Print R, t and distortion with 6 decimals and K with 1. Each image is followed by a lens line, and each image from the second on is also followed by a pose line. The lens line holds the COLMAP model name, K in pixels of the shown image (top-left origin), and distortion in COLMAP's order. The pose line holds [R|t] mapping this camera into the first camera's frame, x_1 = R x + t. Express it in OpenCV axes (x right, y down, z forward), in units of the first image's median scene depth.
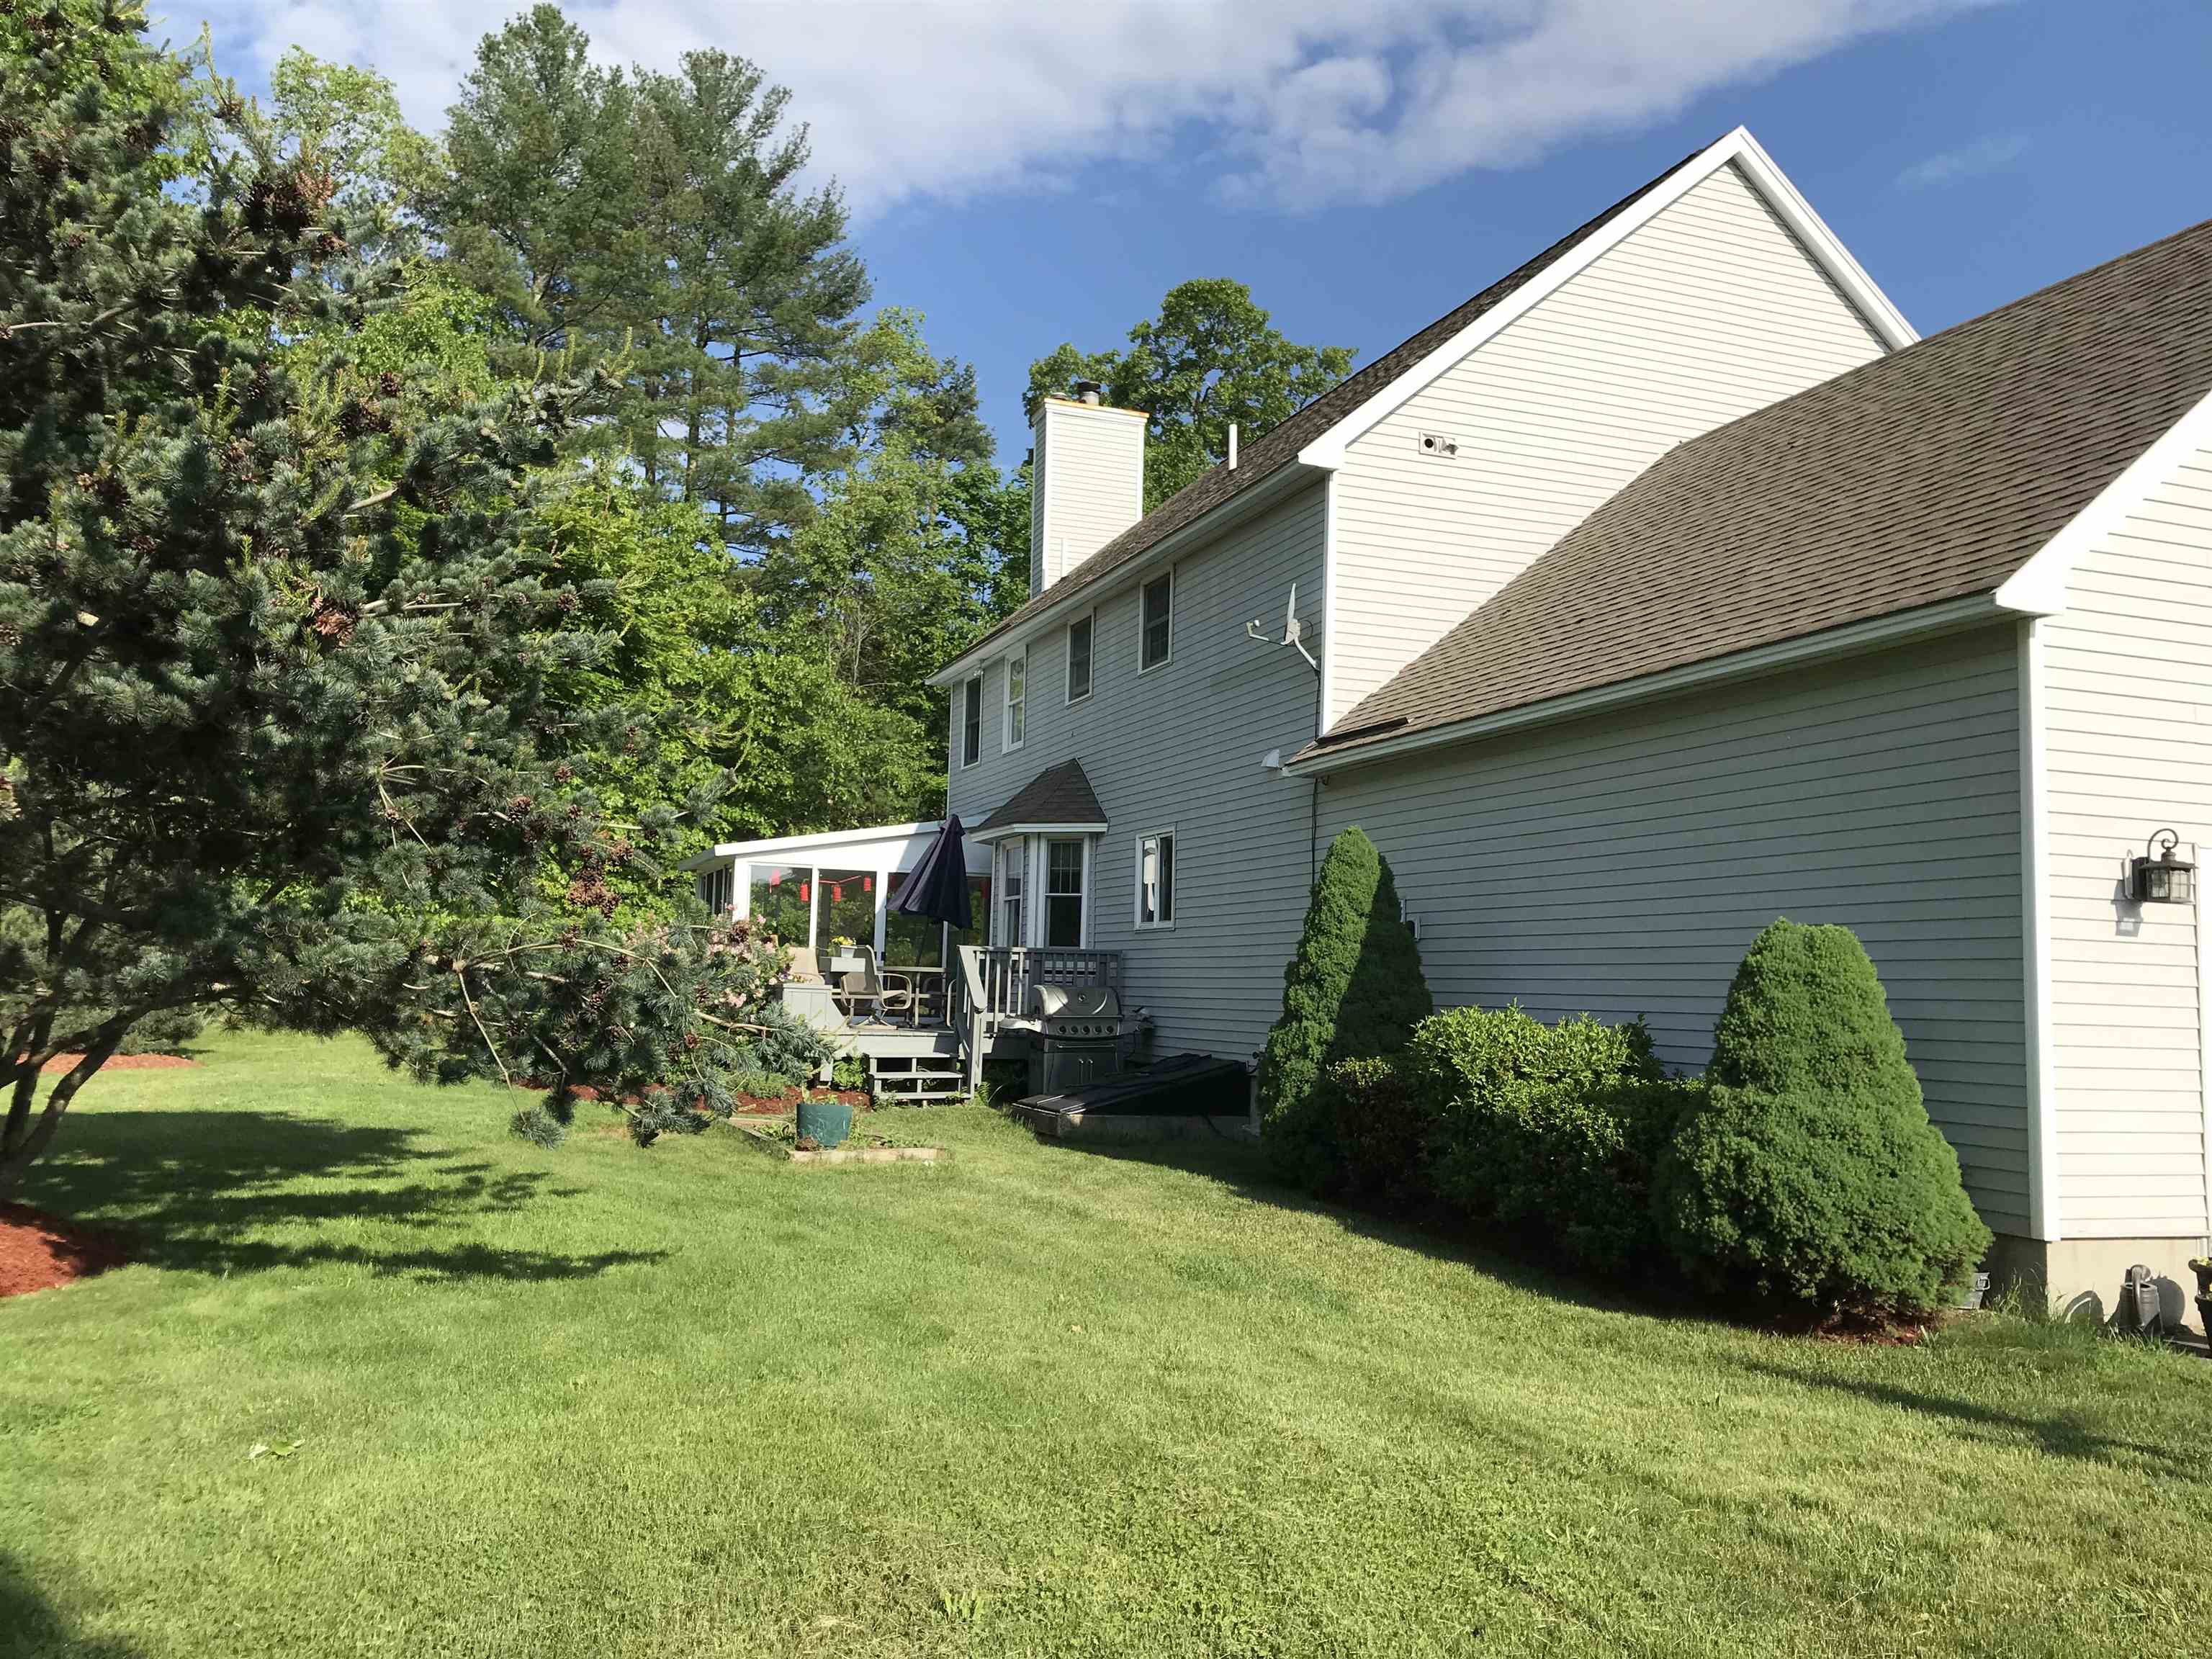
lens RADIAL K [[1823.1, 0, 1108.1], [0, 1823.1, 815.5], [0, 0, 1]] dist [0.050207, -0.002978]
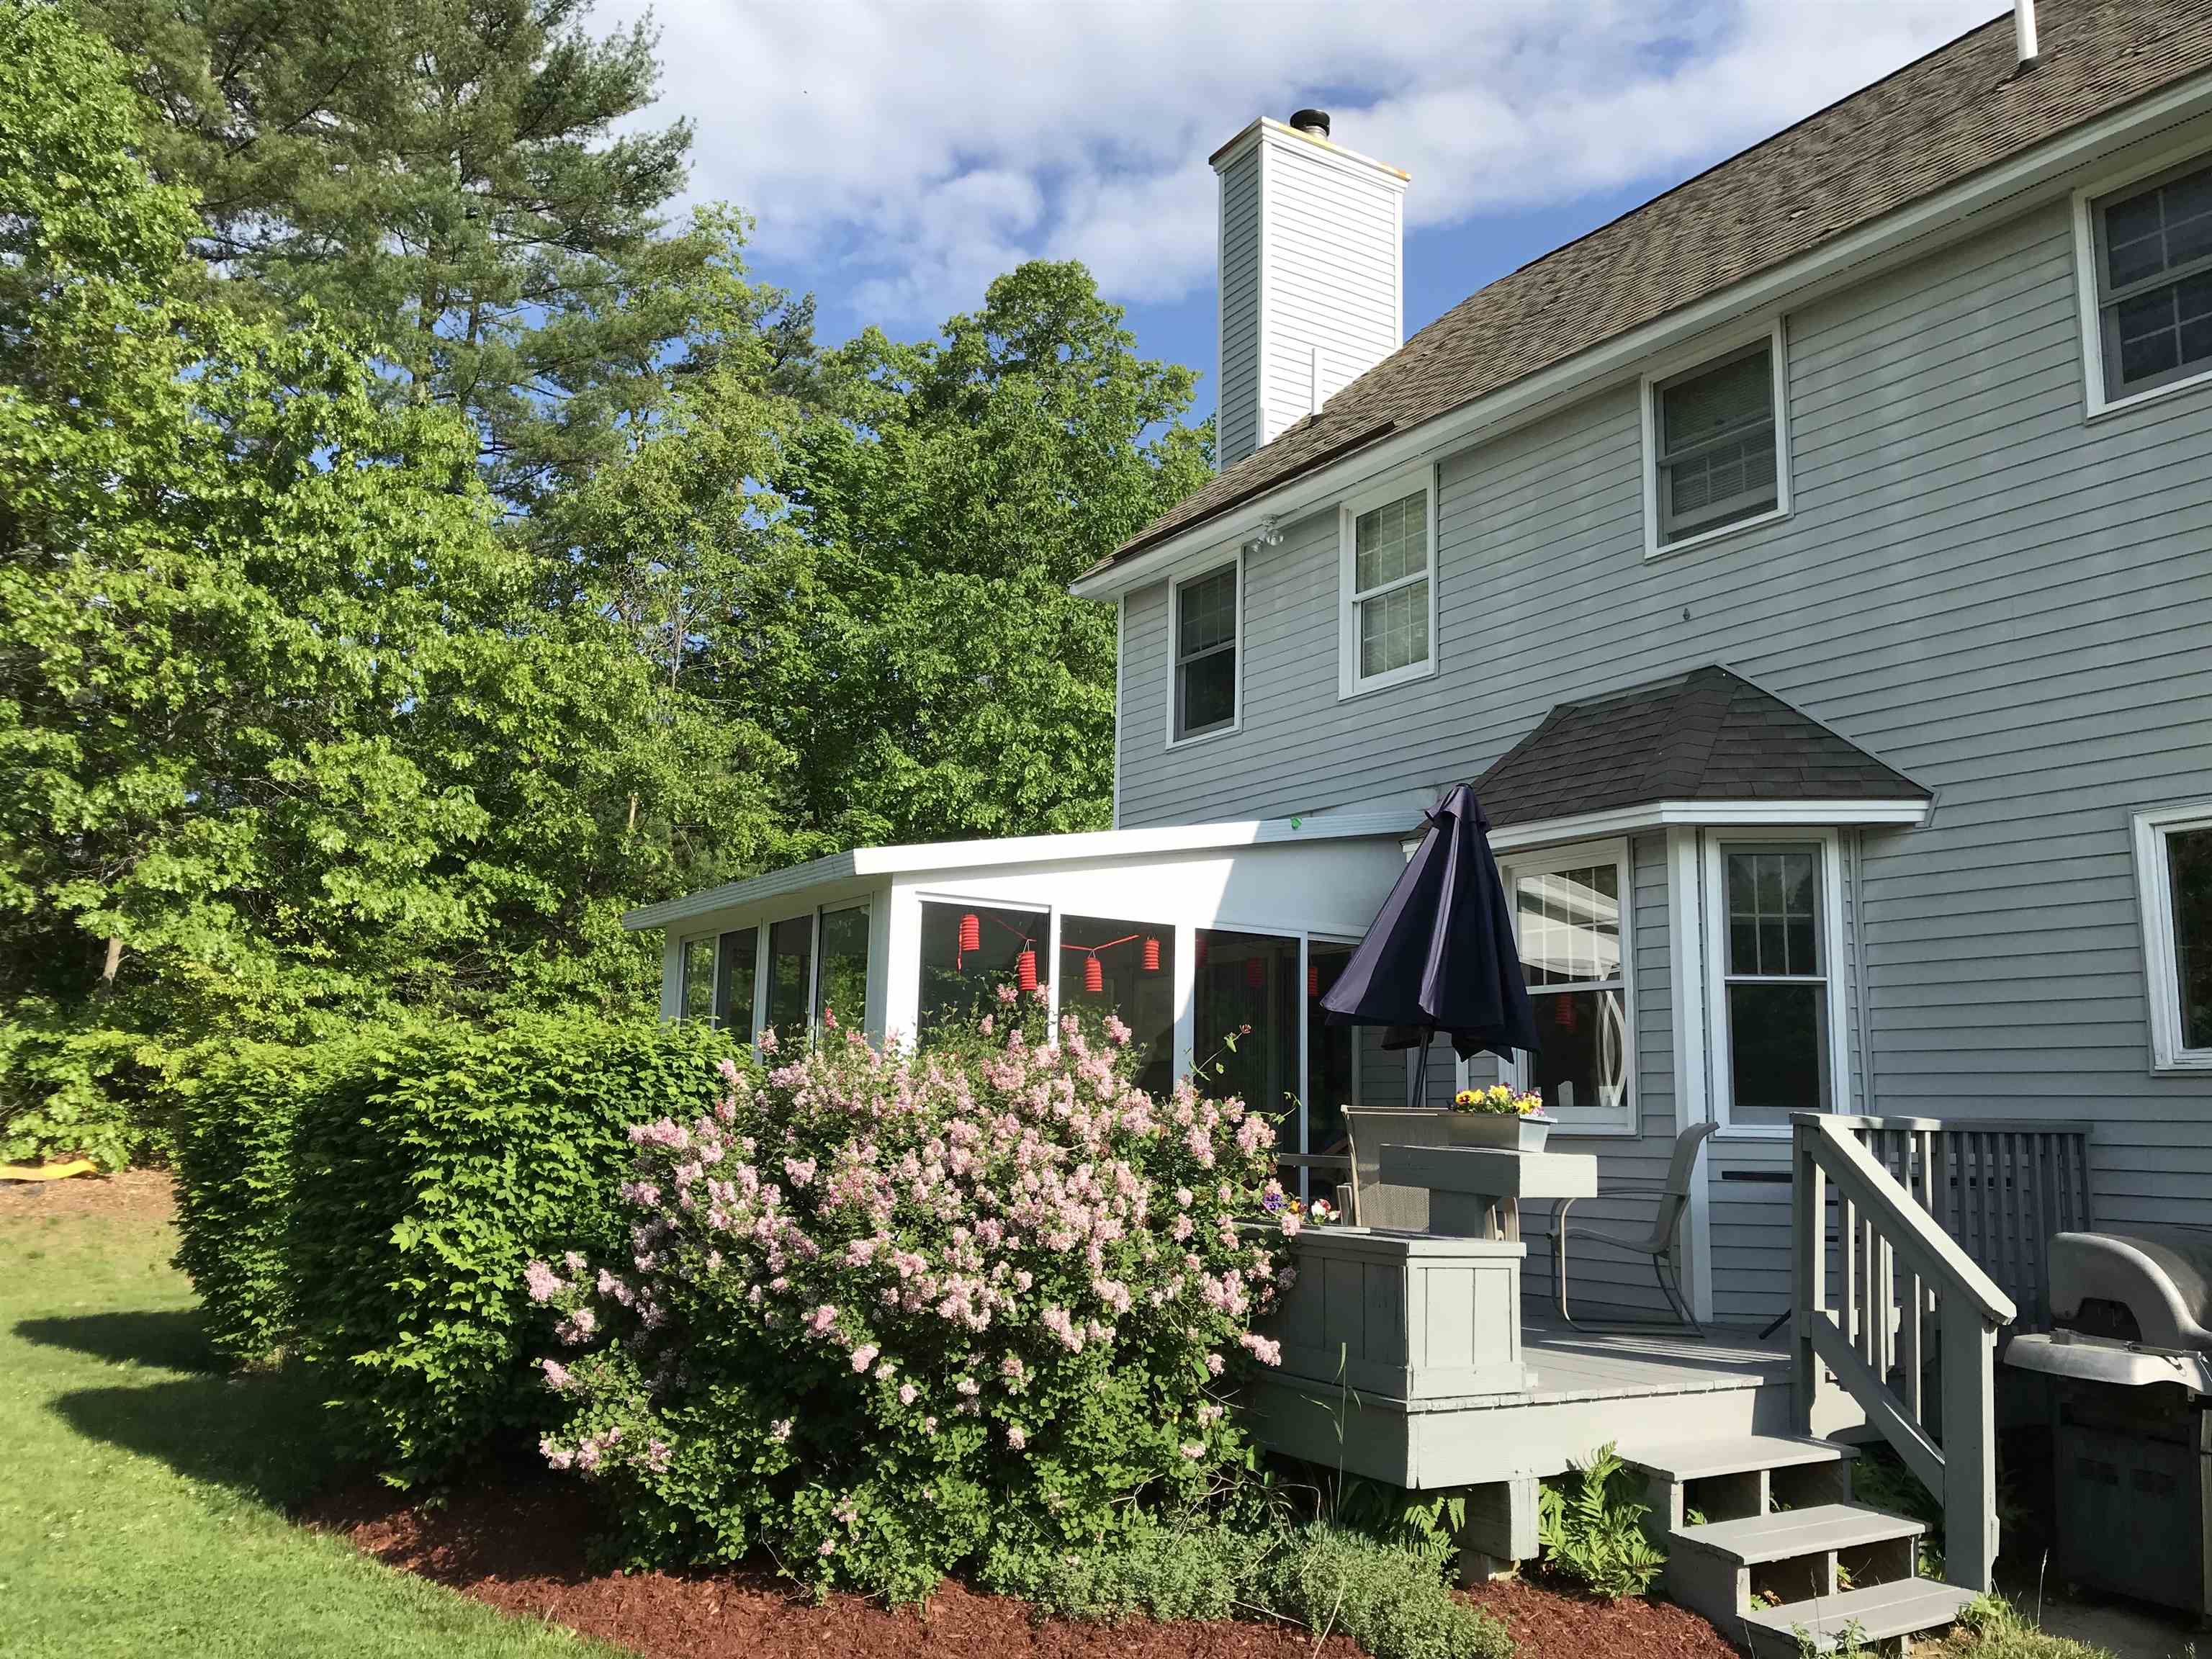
lens RADIAL K [[1823.1, 0, 1108.1], [0, 1823.1, 815.5], [0, 0, 1]] dist [0.050207, -0.002978]
pose [[0.977167, 0.031785, 0.210080, -0.131458], [-0.017411, 0.997401, -0.069920, 0.019534], [-0.211756, 0.064666, 0.975181, 0.315512]]
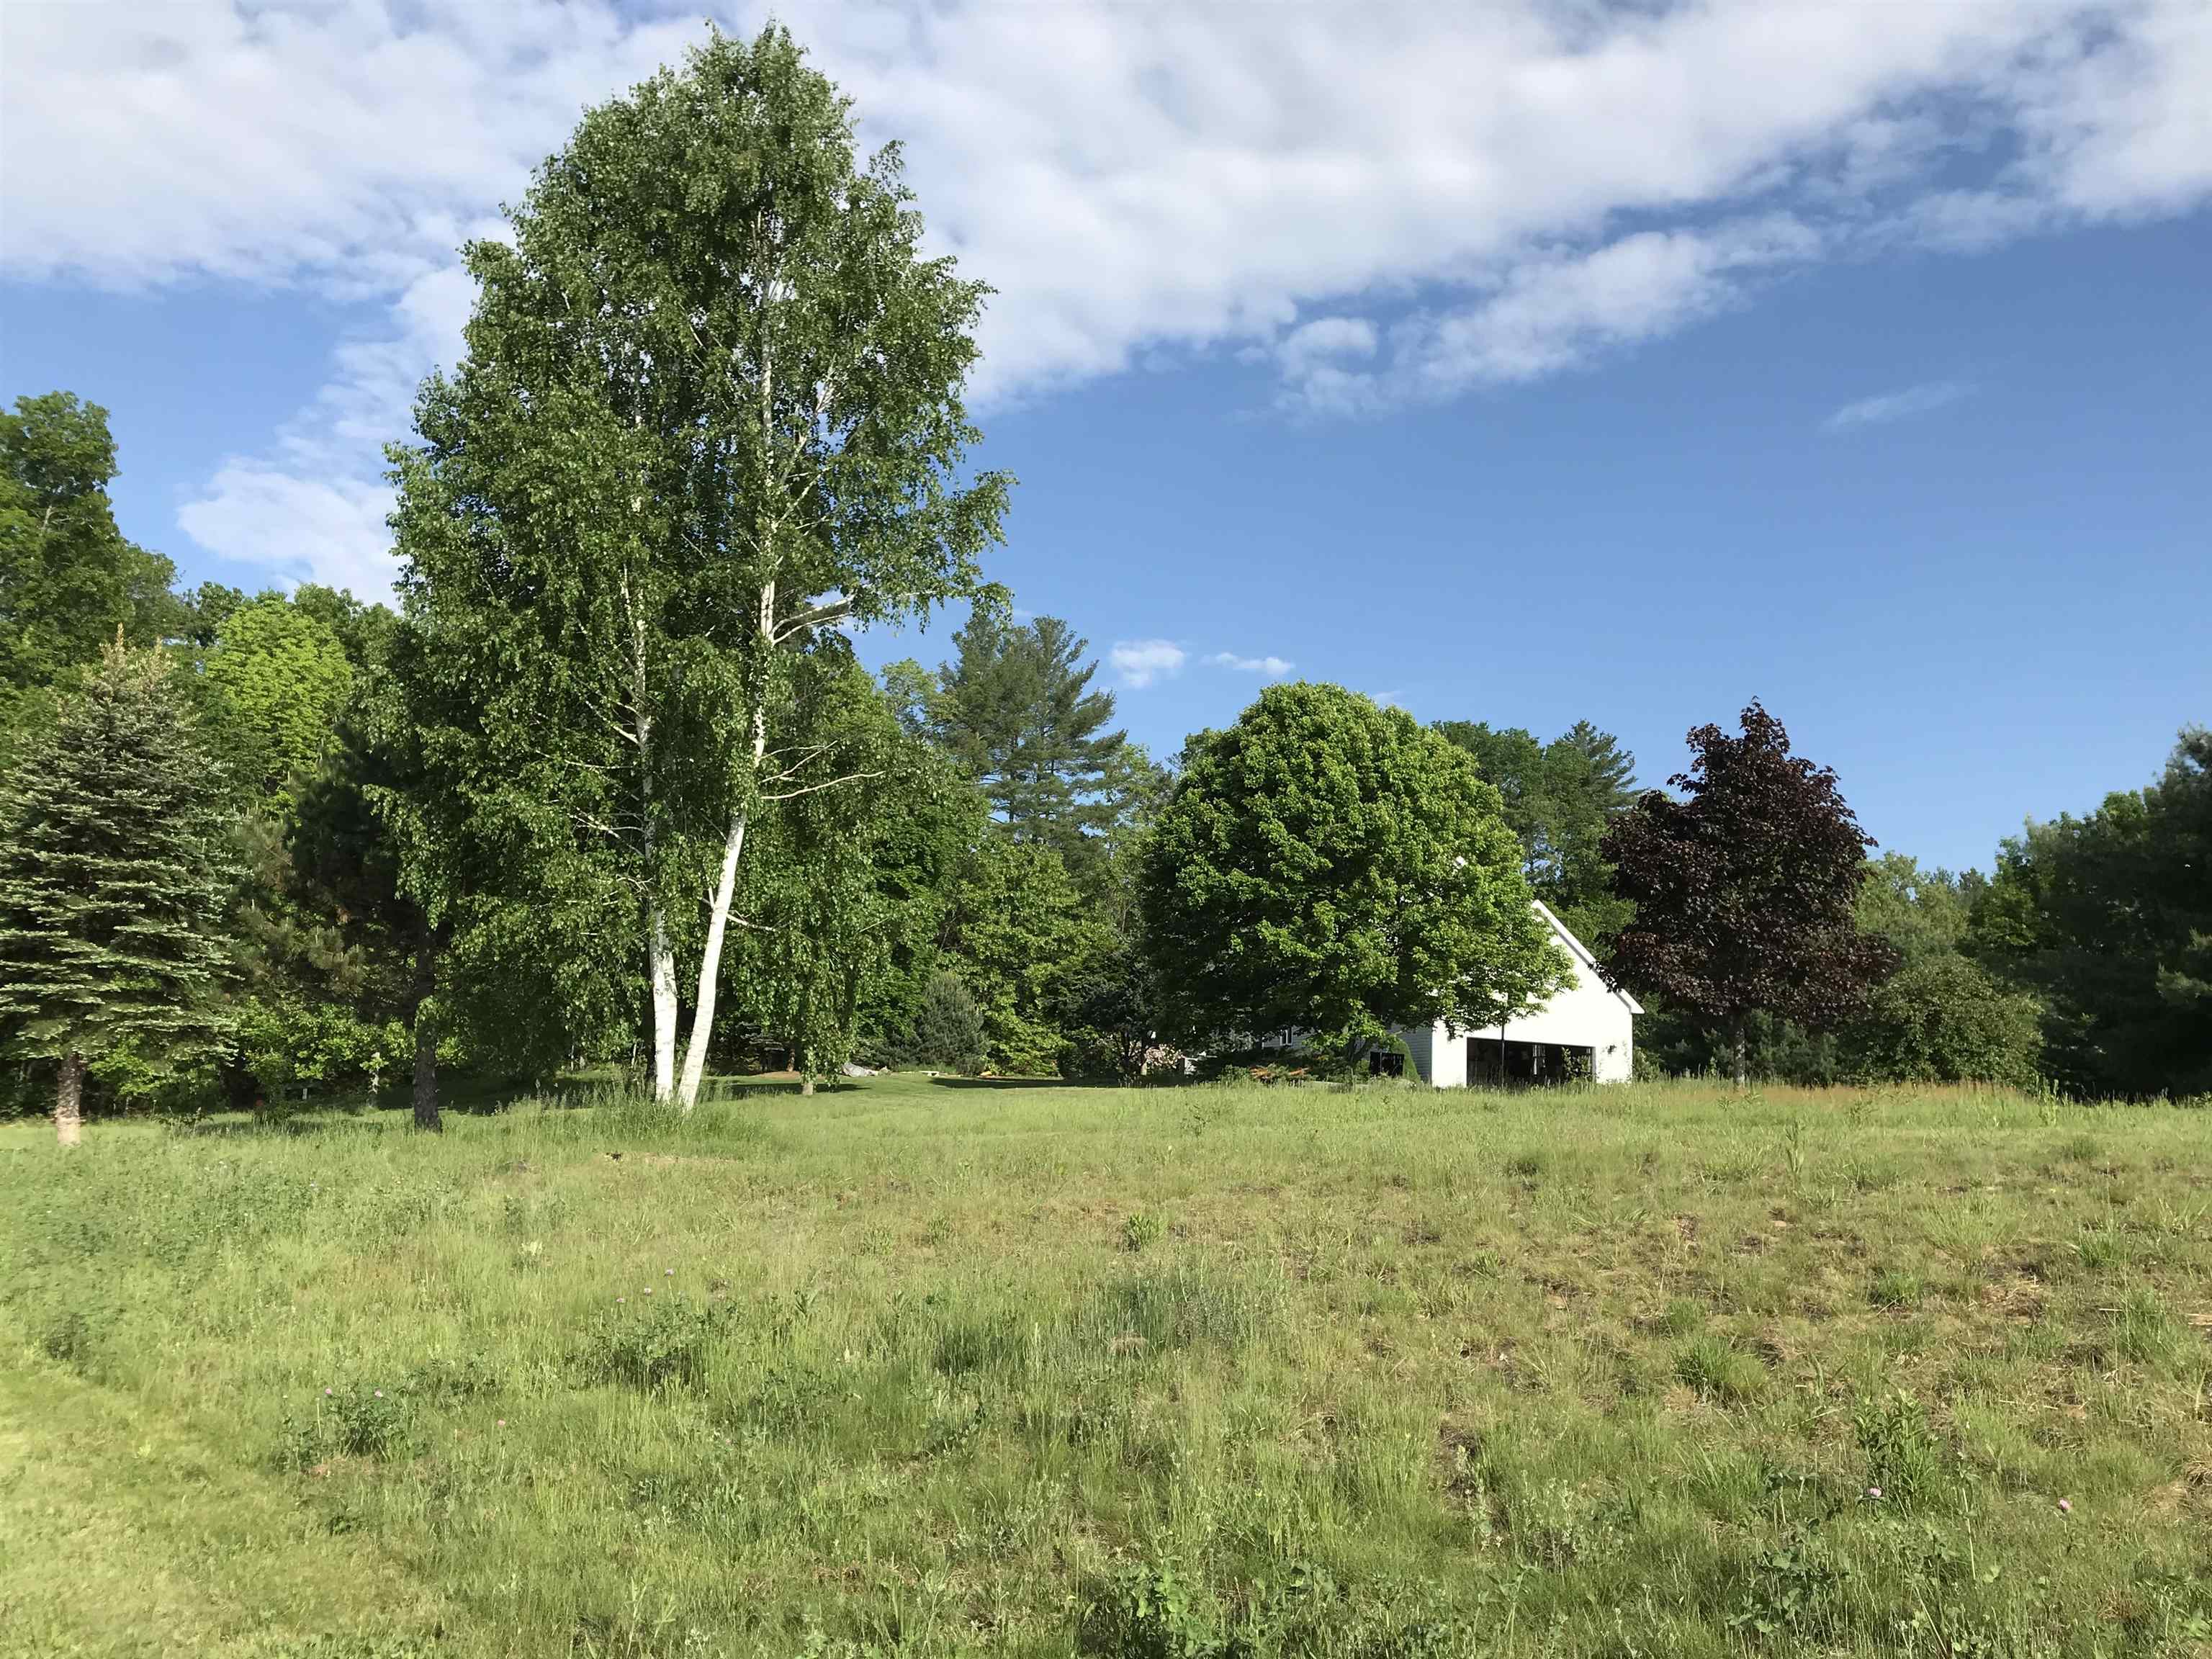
lens RADIAL K [[1774.4, 0, 1011.0], [0, 1774.4, 825.7], [0, 0, 1]] dist [-0.042215, -0.000698]
pose [[0.998445, 0.016460, -0.053267, -0.176967], [-0.021069, 0.995972, -0.087154, -0.023254], [0.051618, 0.088141, 0.994770, -1.068596]]
